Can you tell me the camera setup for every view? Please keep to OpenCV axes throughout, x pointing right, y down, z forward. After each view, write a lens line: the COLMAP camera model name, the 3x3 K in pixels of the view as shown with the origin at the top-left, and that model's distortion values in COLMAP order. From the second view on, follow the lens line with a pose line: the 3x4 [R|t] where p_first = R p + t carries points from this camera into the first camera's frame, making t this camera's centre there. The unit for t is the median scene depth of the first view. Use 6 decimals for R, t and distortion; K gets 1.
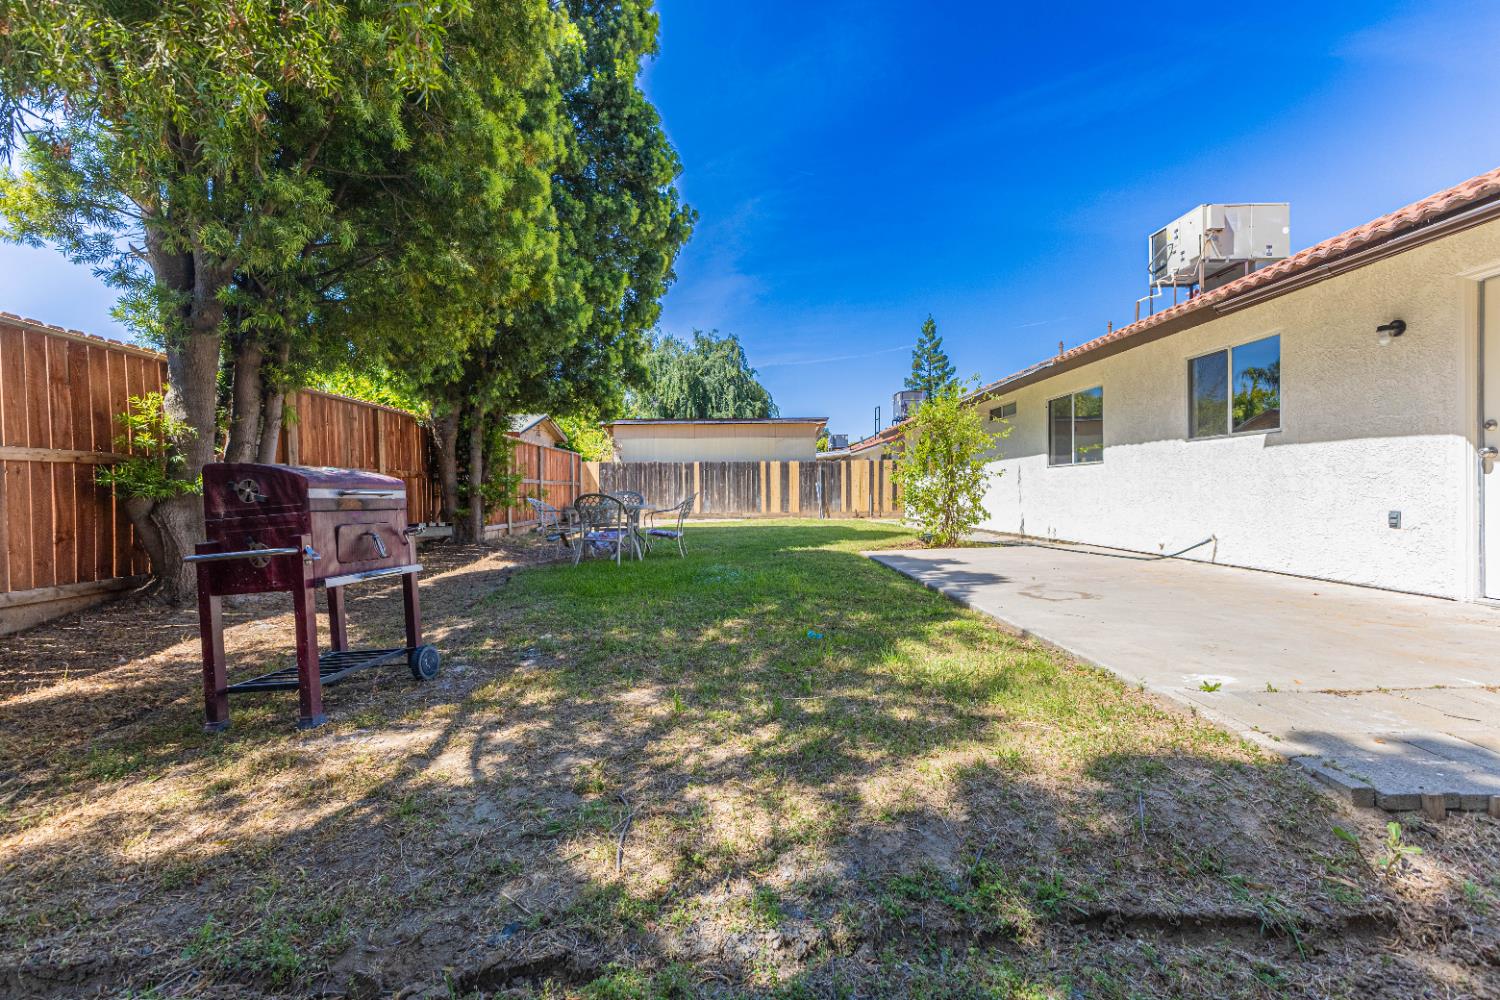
lens RADIAL K [[636.3, 0, 750.0], [0, 636.3, 500.0], [0, 0, 1]] dist [0.013266, 0.000264]
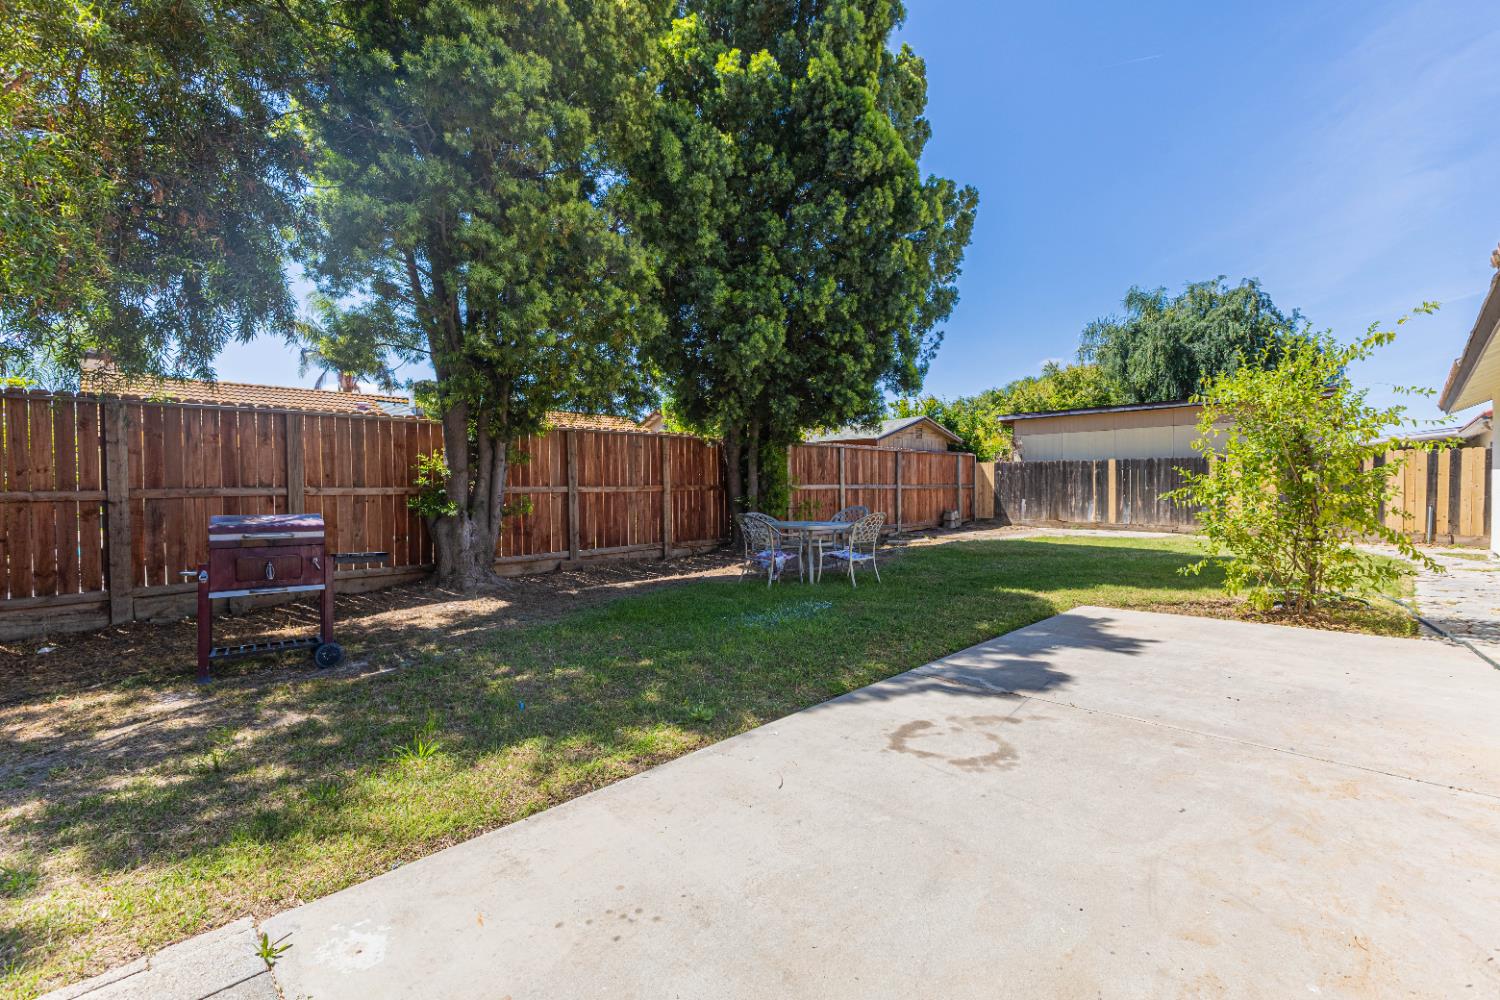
lens RADIAL K [[636.3, 0, 750.0], [0, 636.3, 500.0], [0, 0, 1]] dist [0.013266, 0.000264]
pose [[0.696835, 0.020493, -0.716939, 0.203485], [-0.010411, 0.999775, 0.018458, -0.021557], [0.717156, -0.005398, 0.696892, 0.123267]]
